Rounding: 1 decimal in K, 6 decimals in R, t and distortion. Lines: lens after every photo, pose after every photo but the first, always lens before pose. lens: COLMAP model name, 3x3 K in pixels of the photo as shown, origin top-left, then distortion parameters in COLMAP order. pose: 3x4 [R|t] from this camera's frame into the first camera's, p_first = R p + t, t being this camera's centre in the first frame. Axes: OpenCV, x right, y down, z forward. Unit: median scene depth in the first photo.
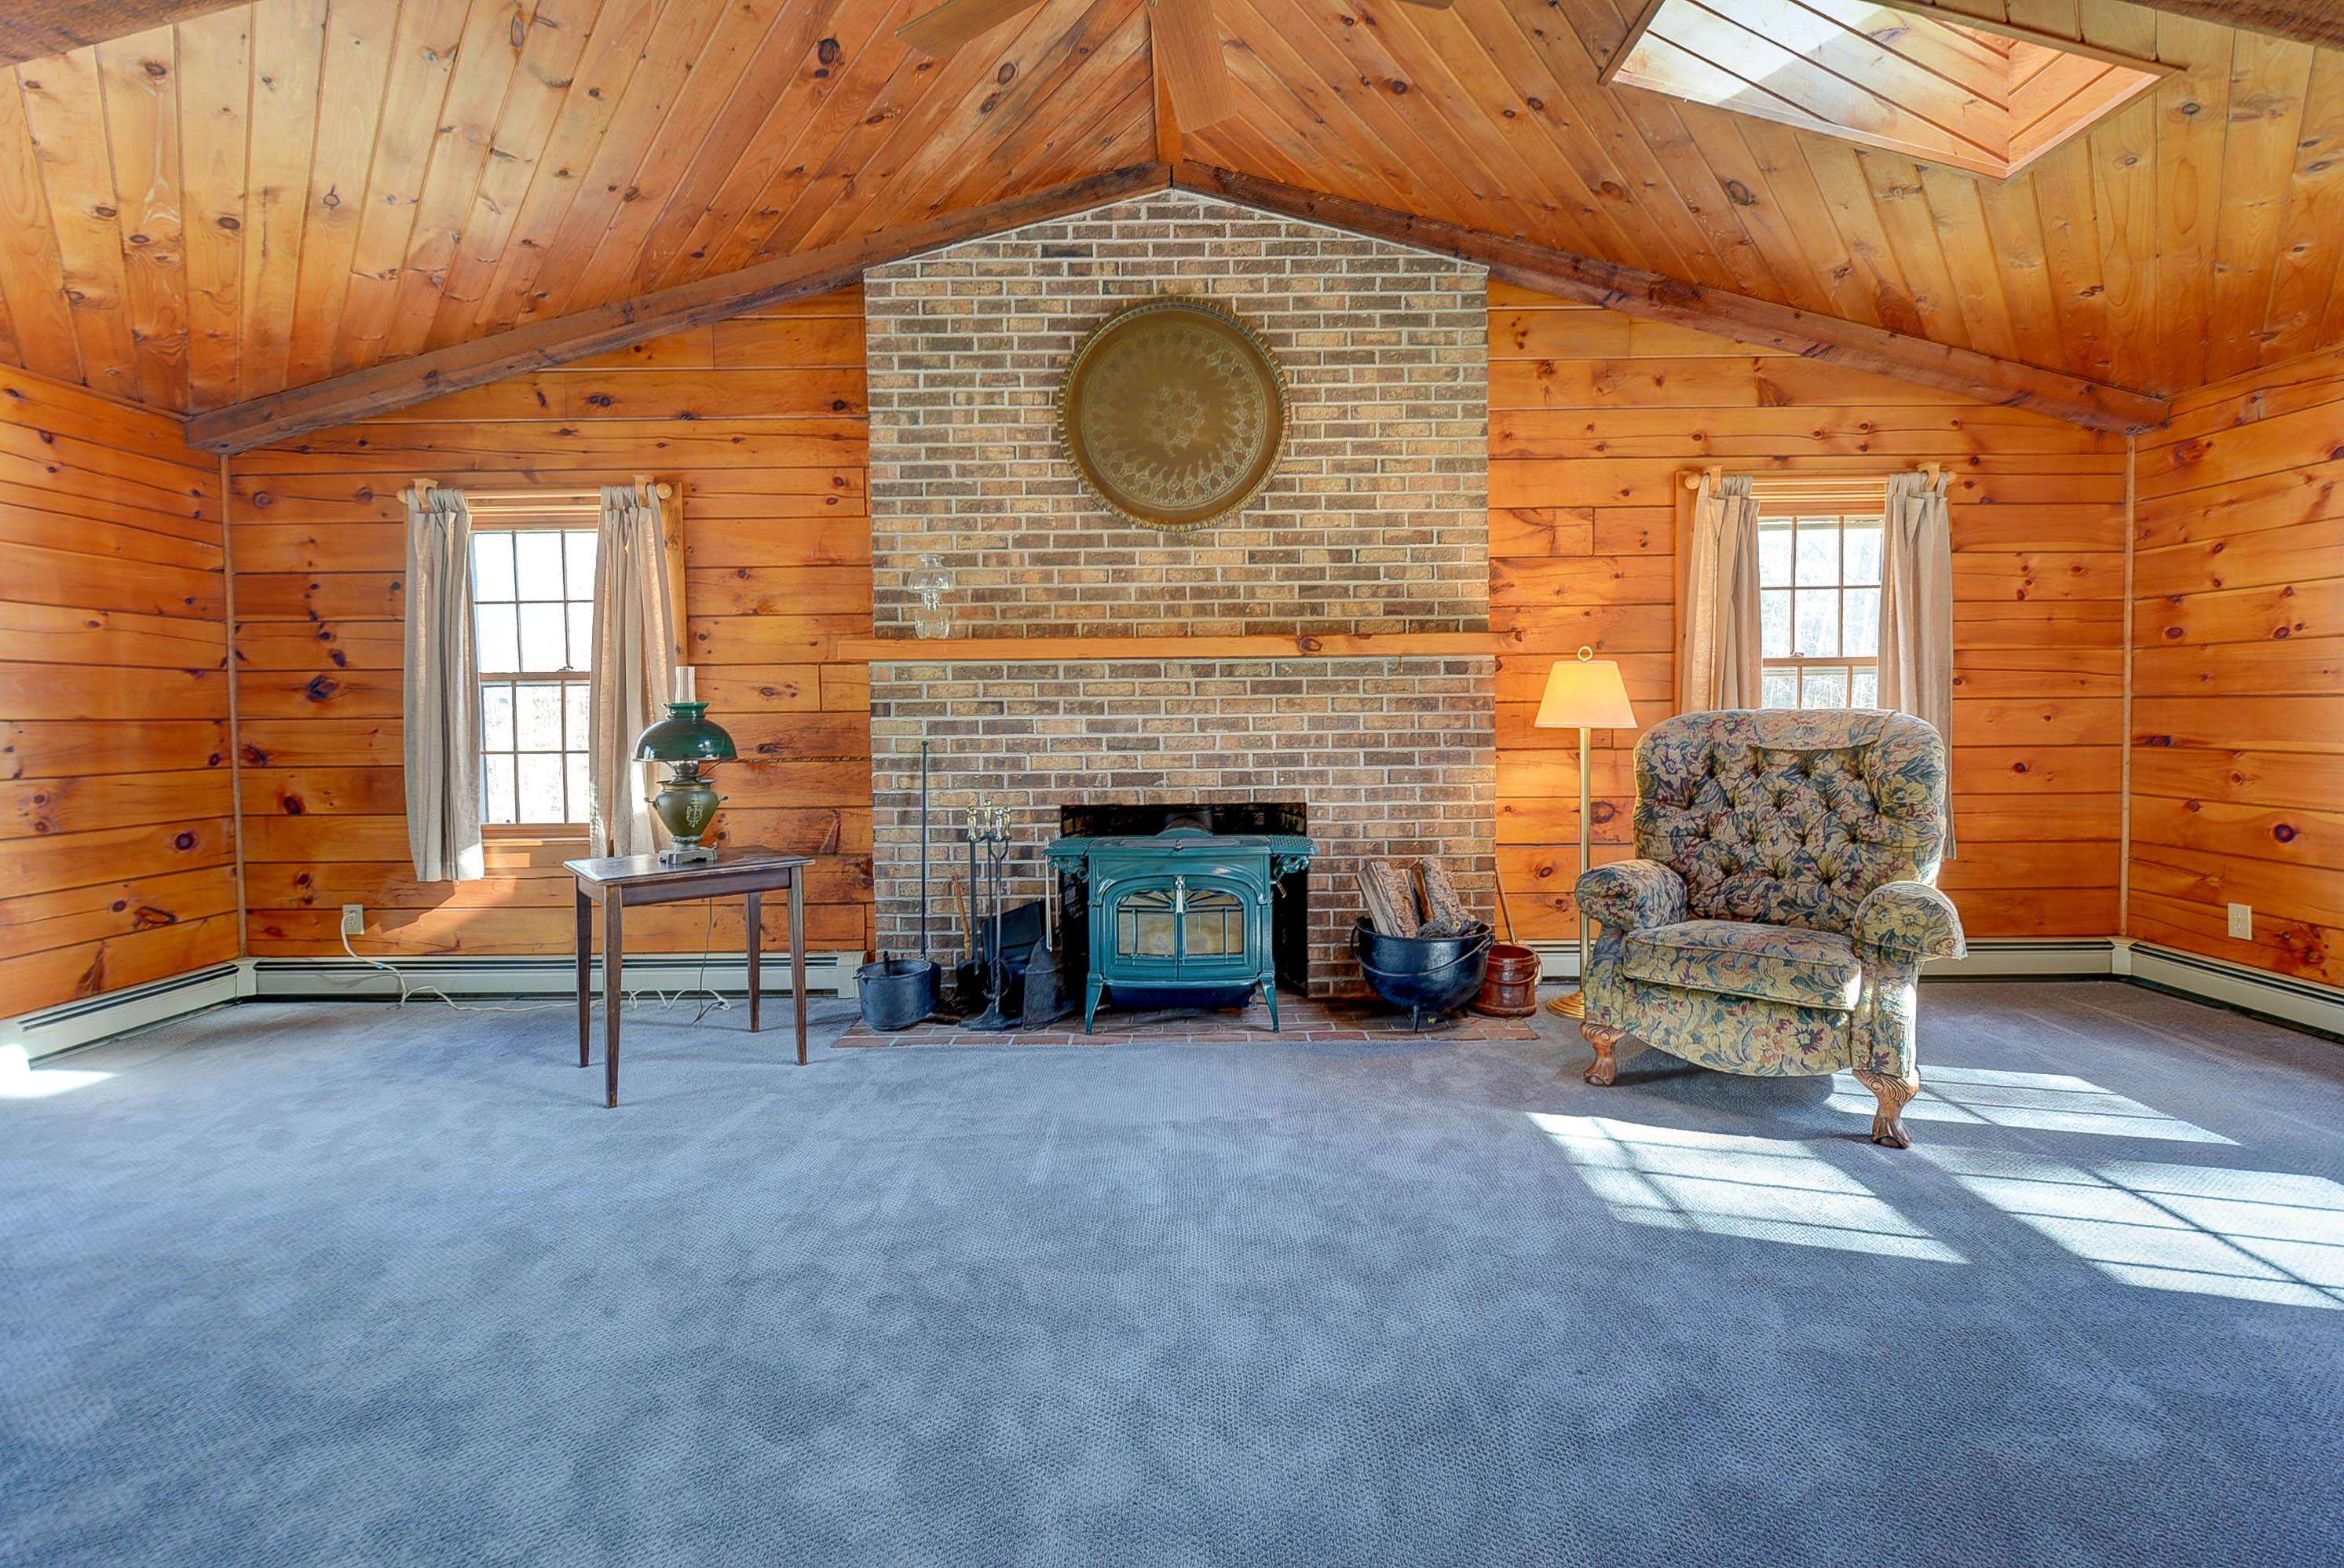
lens RADIAL K [[1043.2, 0, 1175.3], [0, 1043.2, 747.0], [0, 0, 1]] dist [0.010080, -0.010083]
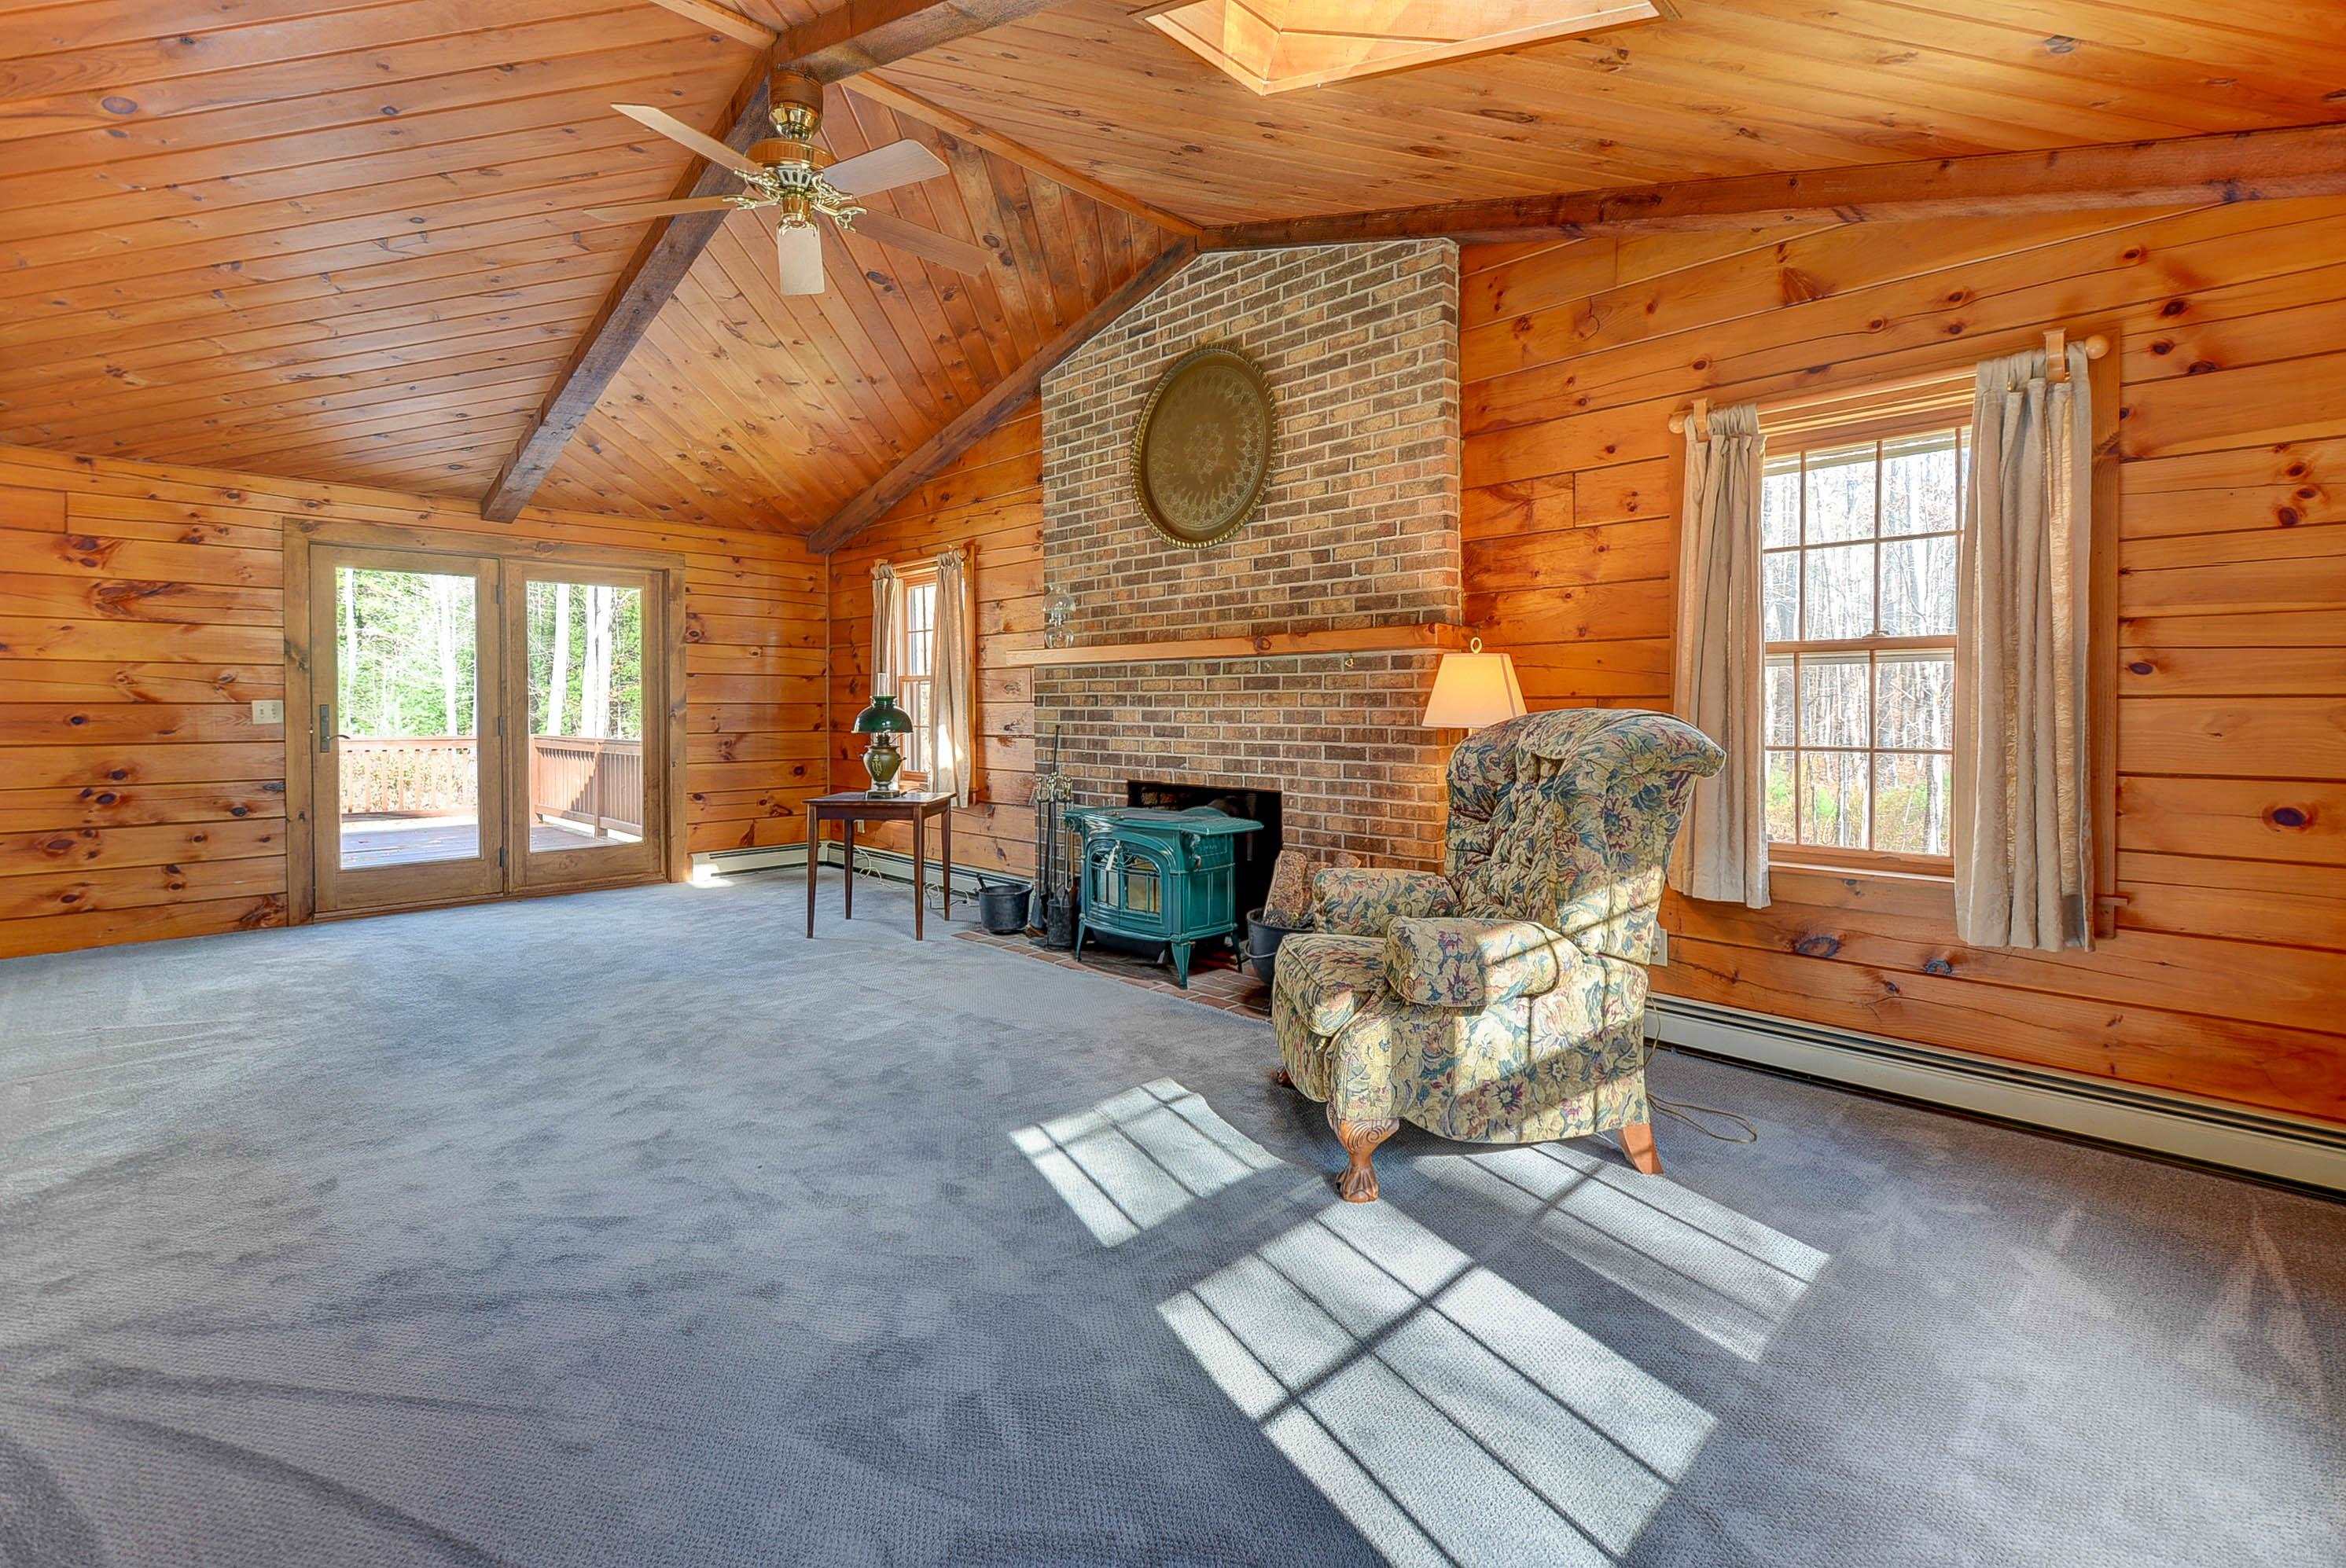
lens RADIAL K [[1050.7, 0, 1178.5], [0, 1050.7, 719.0], [0, 0, 1]] dist [-0.000932, -0.000629]
pose [[0.708846, 0.019477, -0.705095, 0.803347], [-0.029222, 0.999571, -0.001767, -0.015613], [0.704758, 0.021857, 0.709111, 0.165150]]
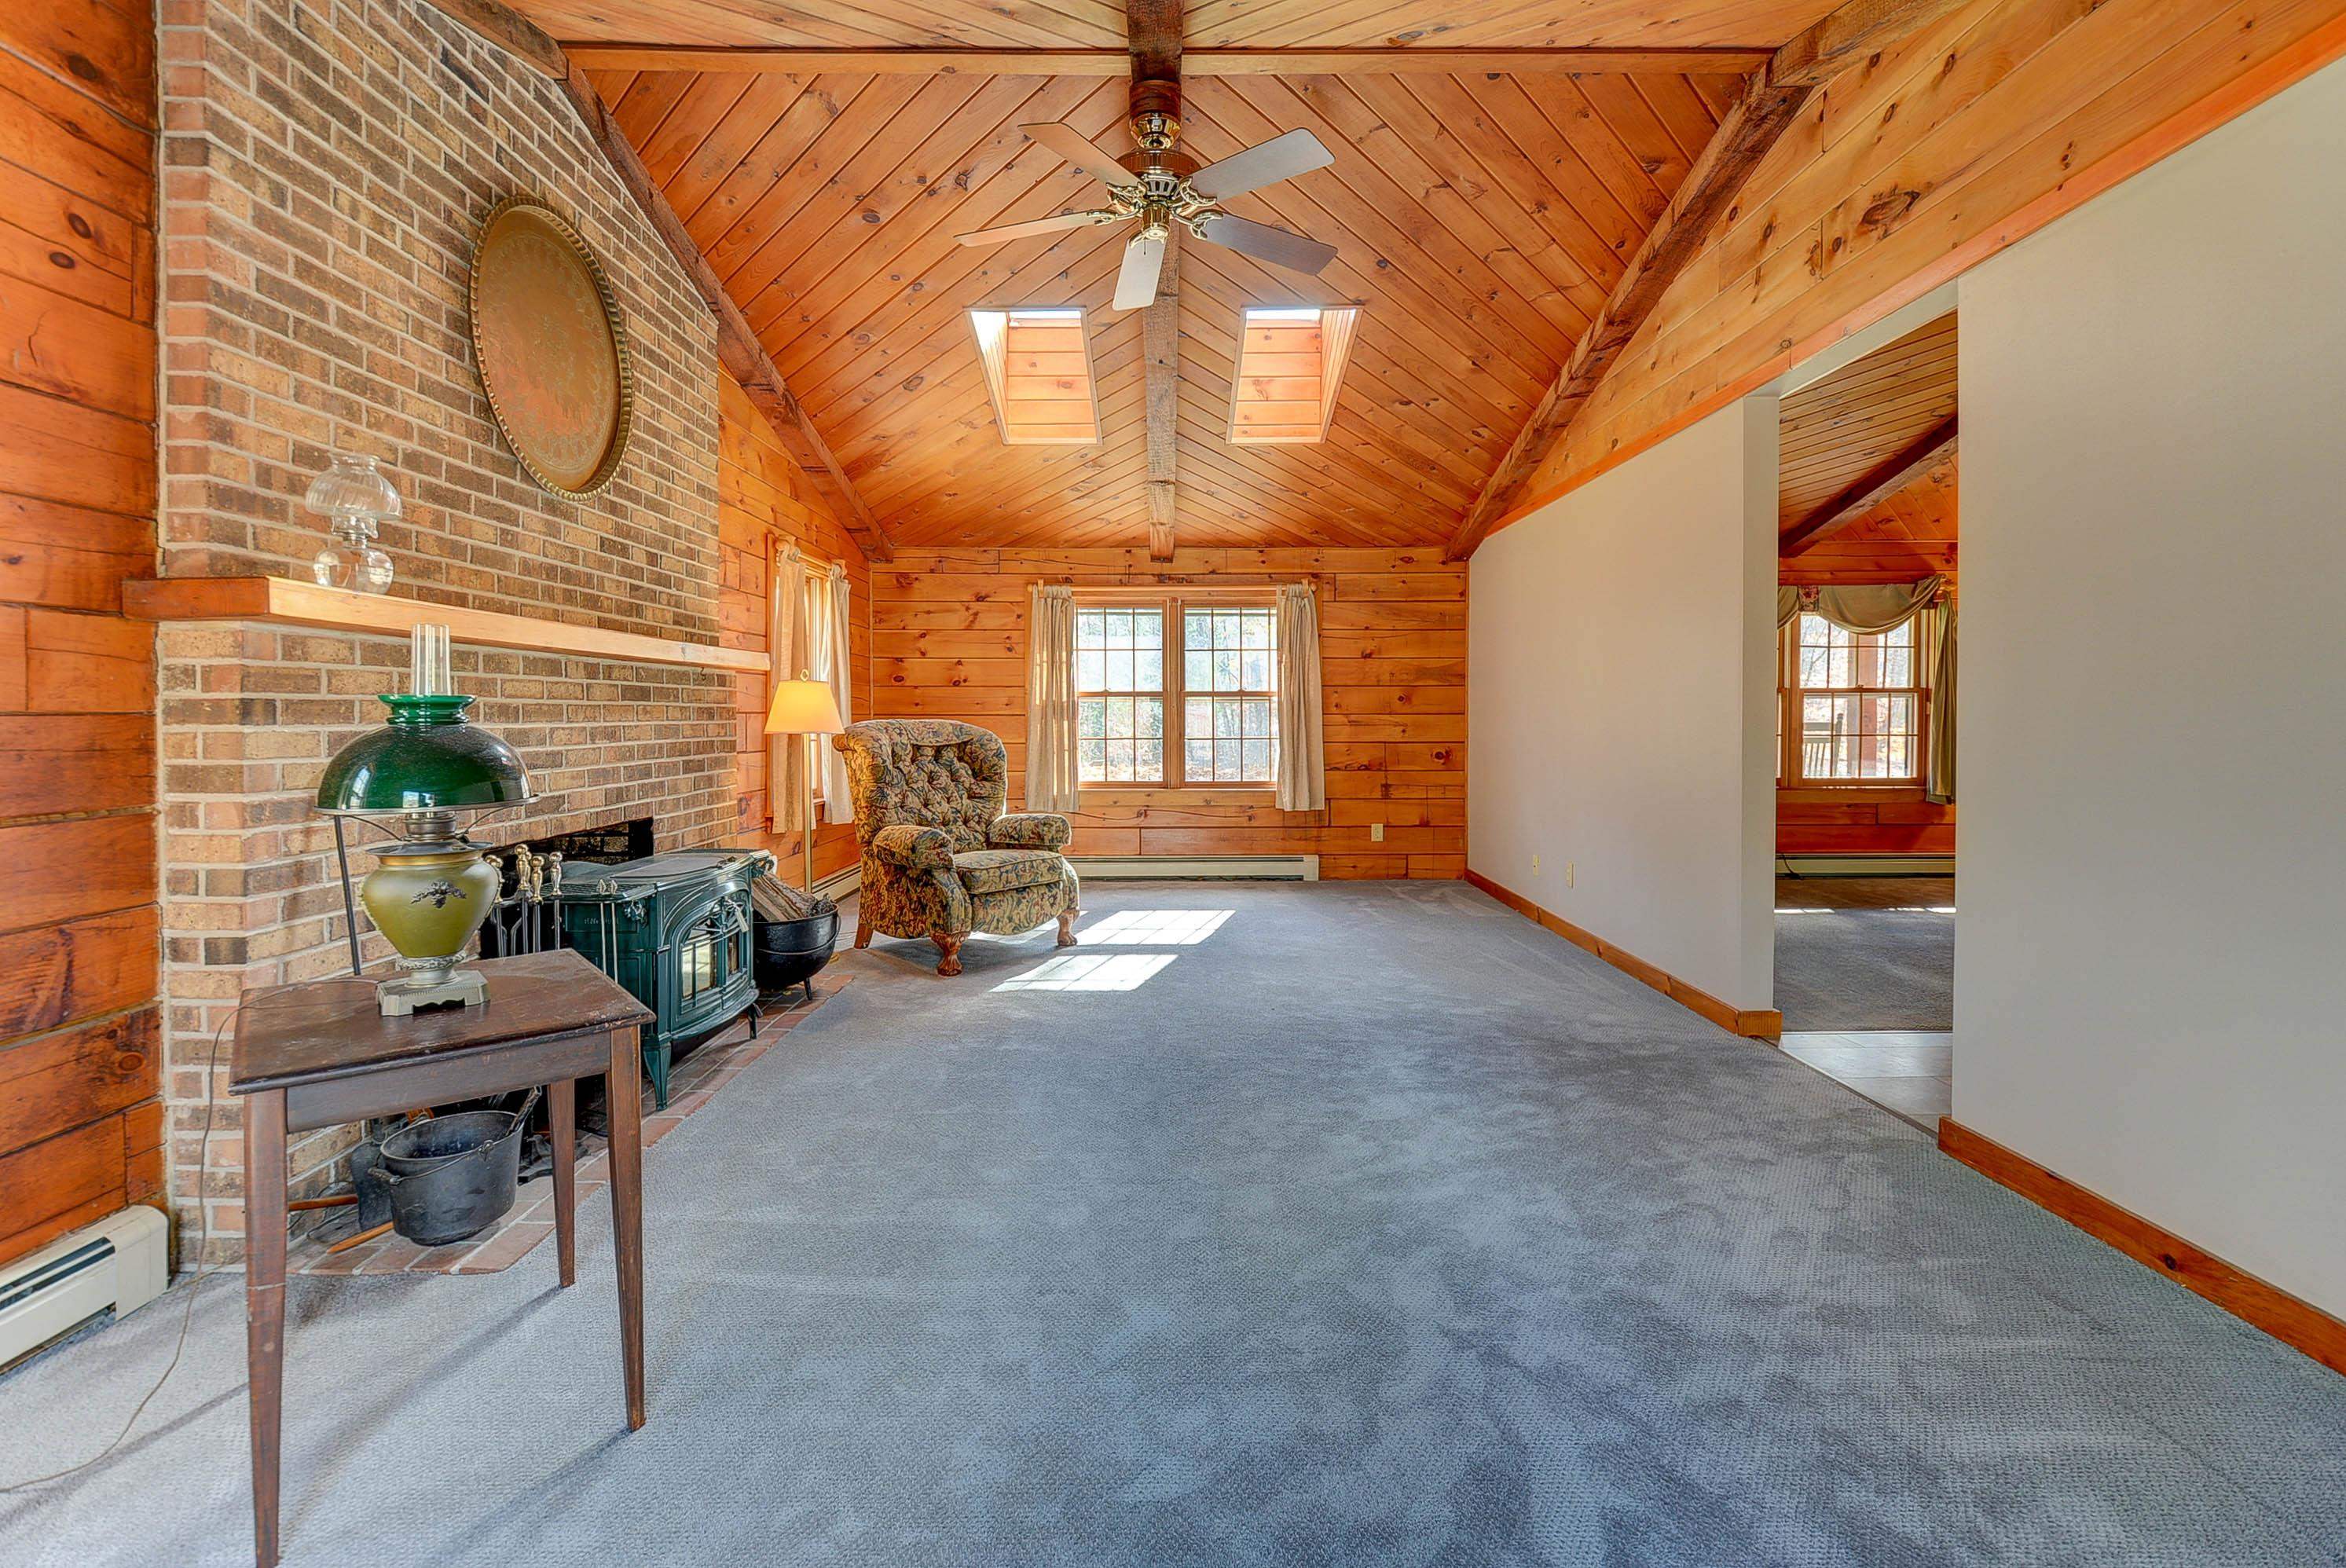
lens RADIAL K [[1047.4, 0, 1165.7], [0, 1047.4, 728.8], [0, 0, 1]] dist [0.019477, -0.015382]
pose [[-0.003568, -0.002698, 0.999990, -0.824680], [0.035248, 0.999375, 0.002822, -0.012169], [-0.999372, 0.035258, -0.003471, 0.537298]]
